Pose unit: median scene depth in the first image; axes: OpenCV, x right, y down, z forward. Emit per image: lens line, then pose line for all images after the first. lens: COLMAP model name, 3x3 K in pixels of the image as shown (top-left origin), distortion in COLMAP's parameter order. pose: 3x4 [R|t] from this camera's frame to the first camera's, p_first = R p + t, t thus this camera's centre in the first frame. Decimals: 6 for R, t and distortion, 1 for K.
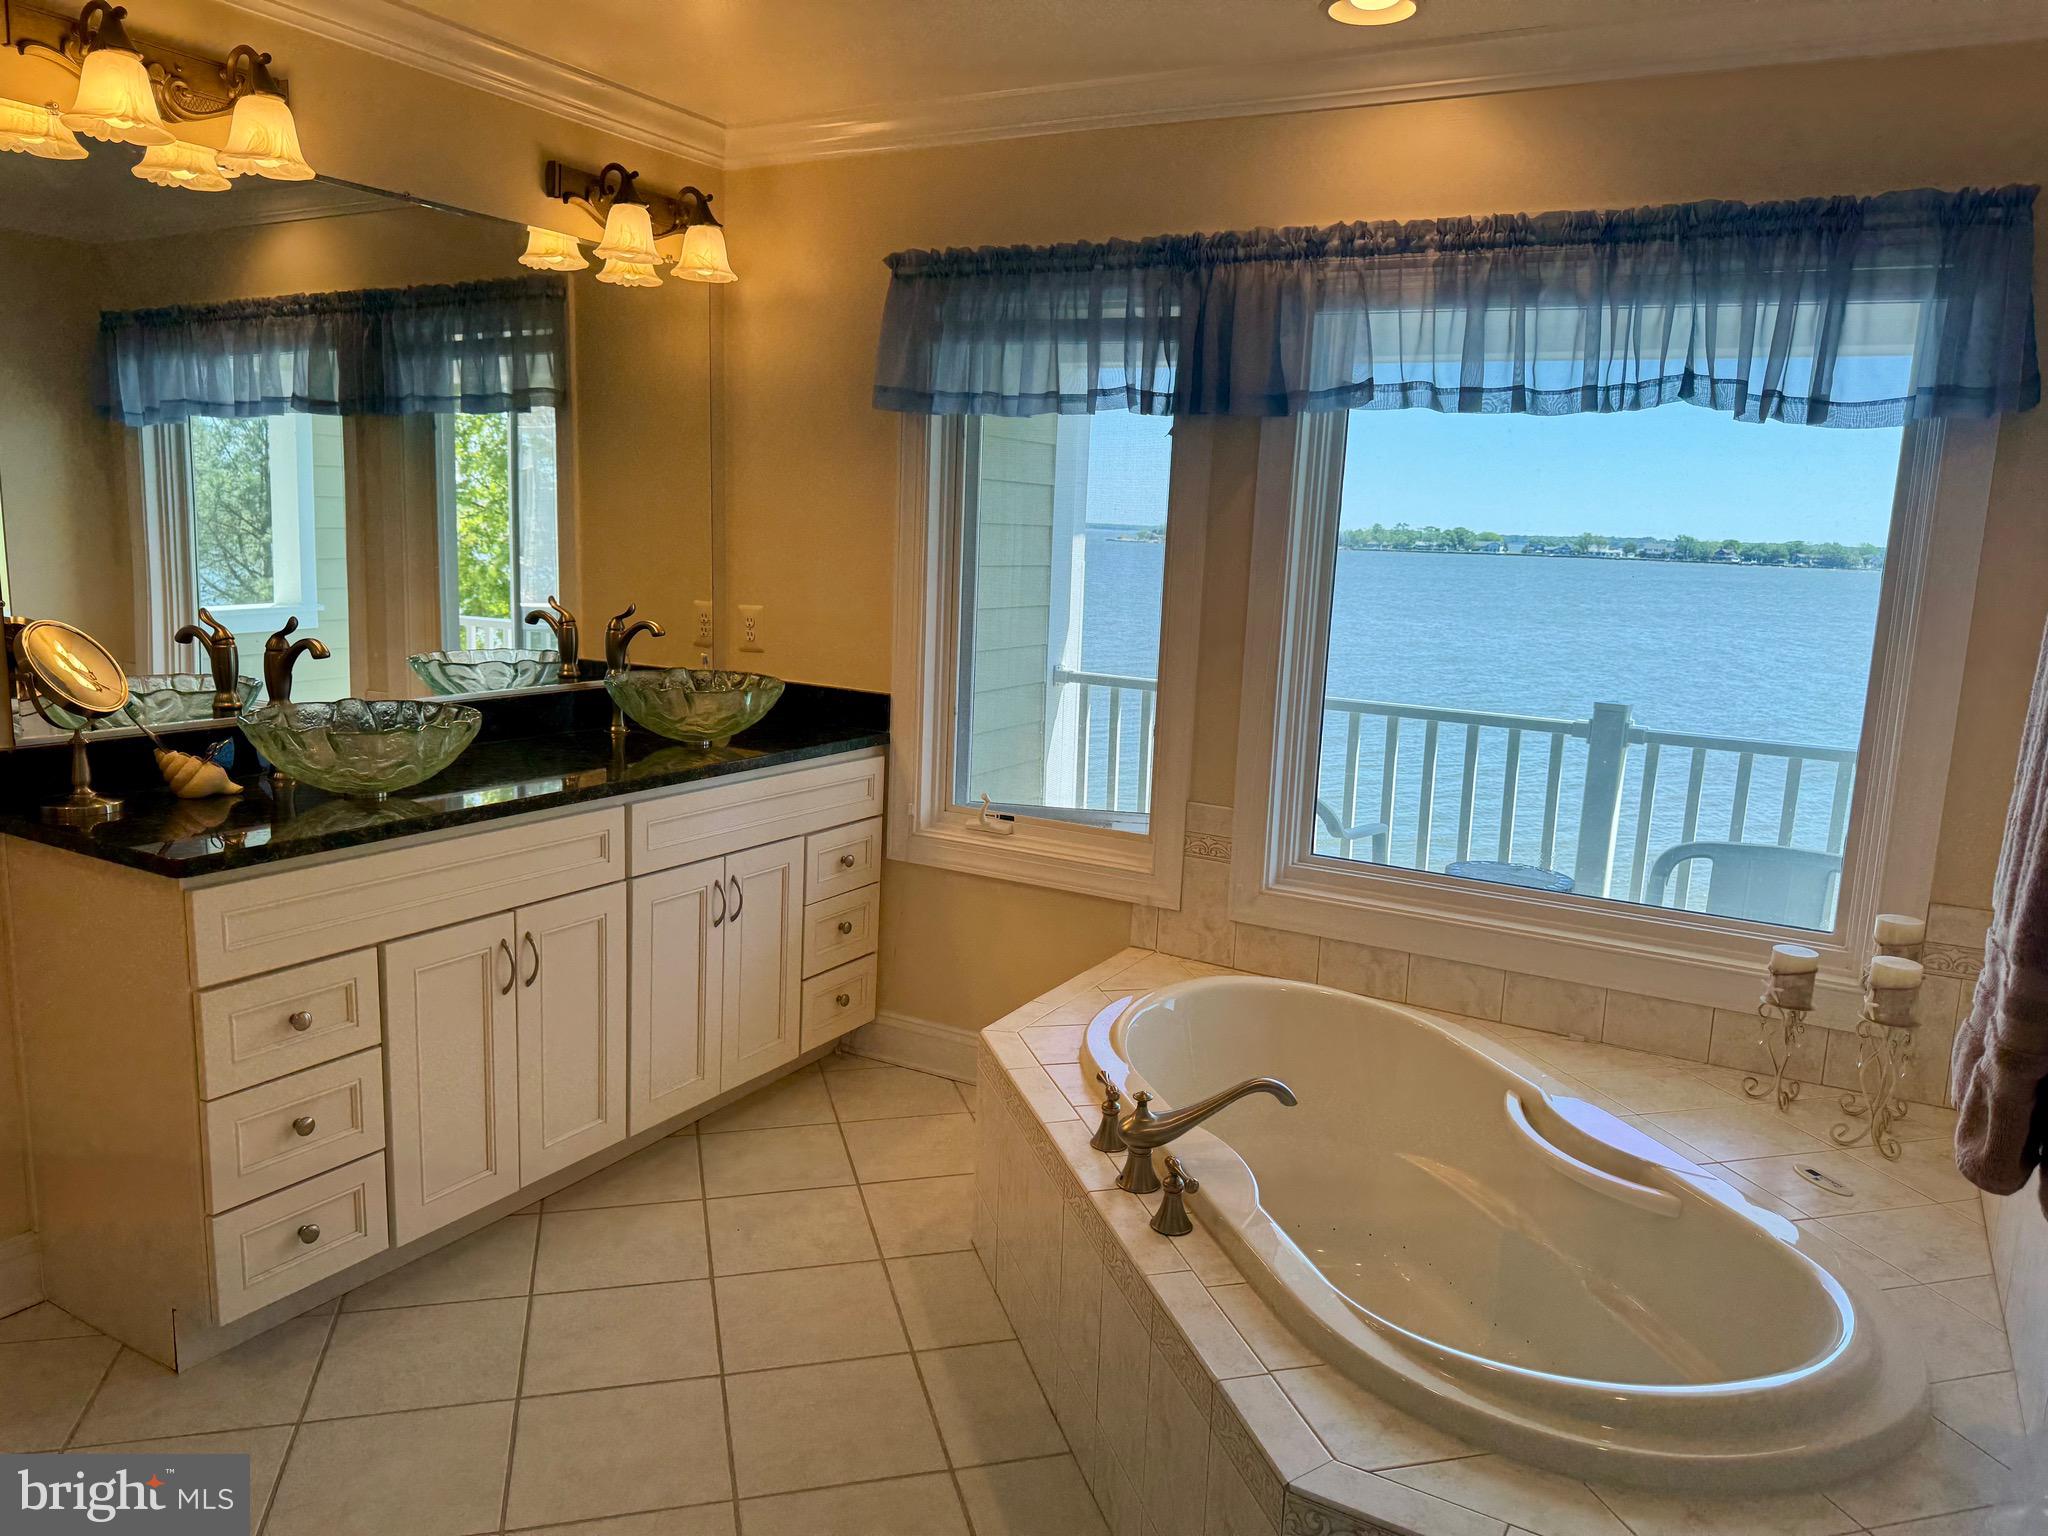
lens RADIAL K [[1433.6, 0, 1044.3], [0, 1433.6, 772.1], [0, 0, 1]] dist [0.075122, -0.131206]
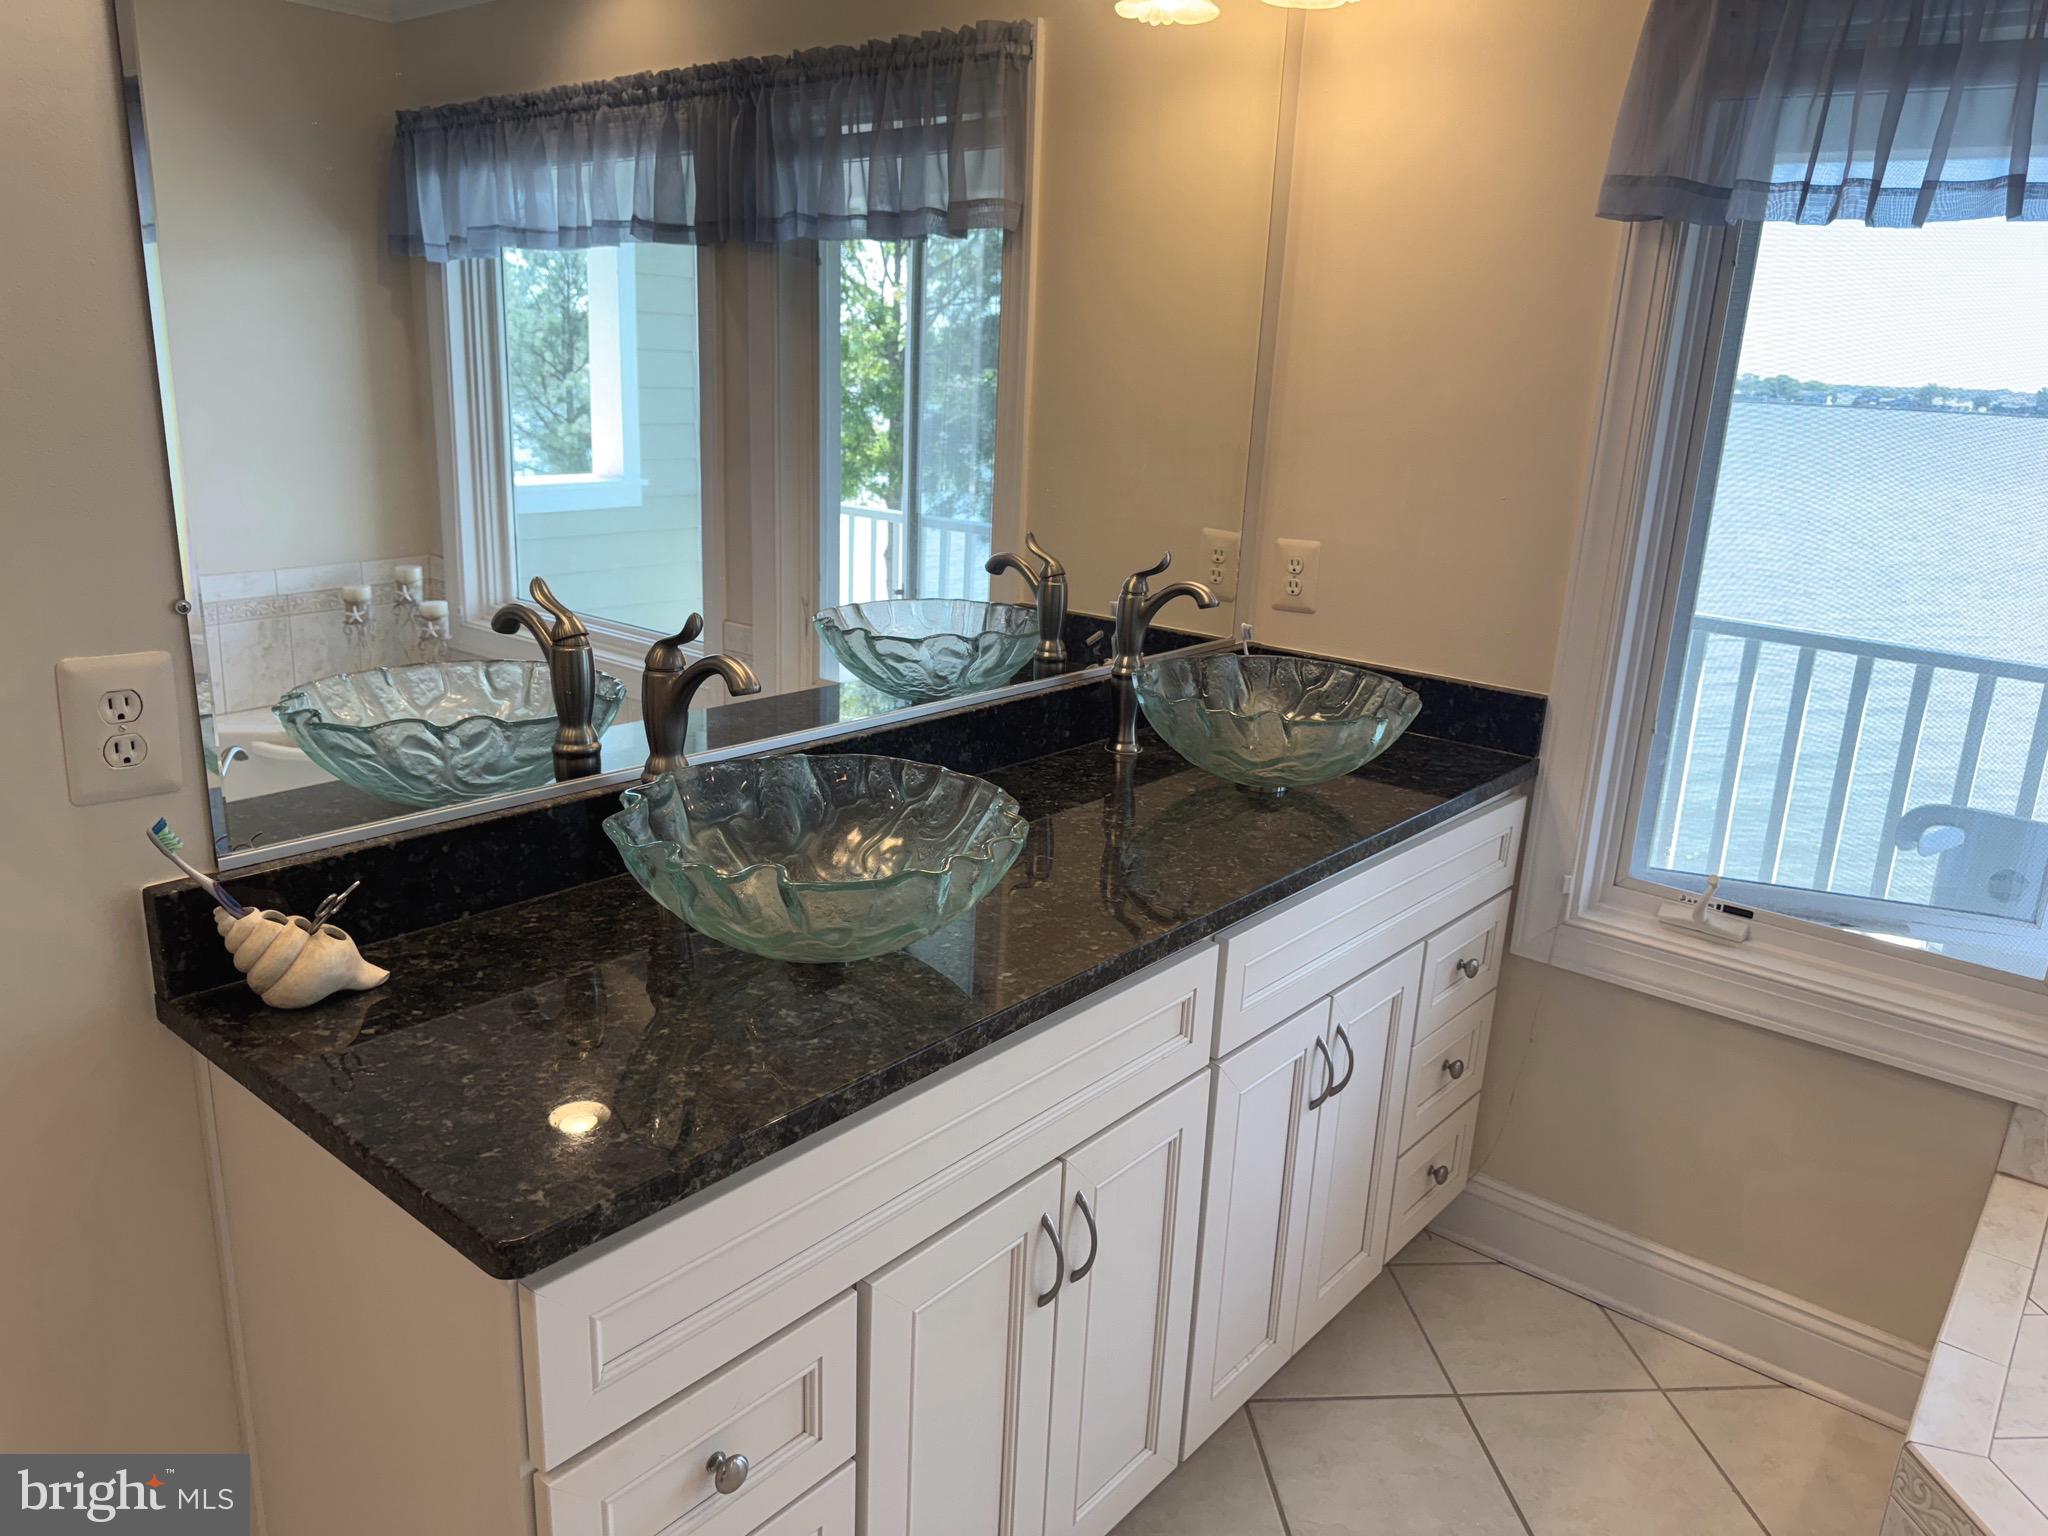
lens RADIAL K [[1420.1, 0, 1029.3], [0, 1420.1, 764.1], [0, 0, 1]] dist [0.161349, -0.337546]
pose [[0.982779, 0.054848, -0.176460, -0.184640], [-0.037166, 0.994091, 0.101993, -0.069511], [0.181011, -0.093679, 0.979009, 0.304078]]
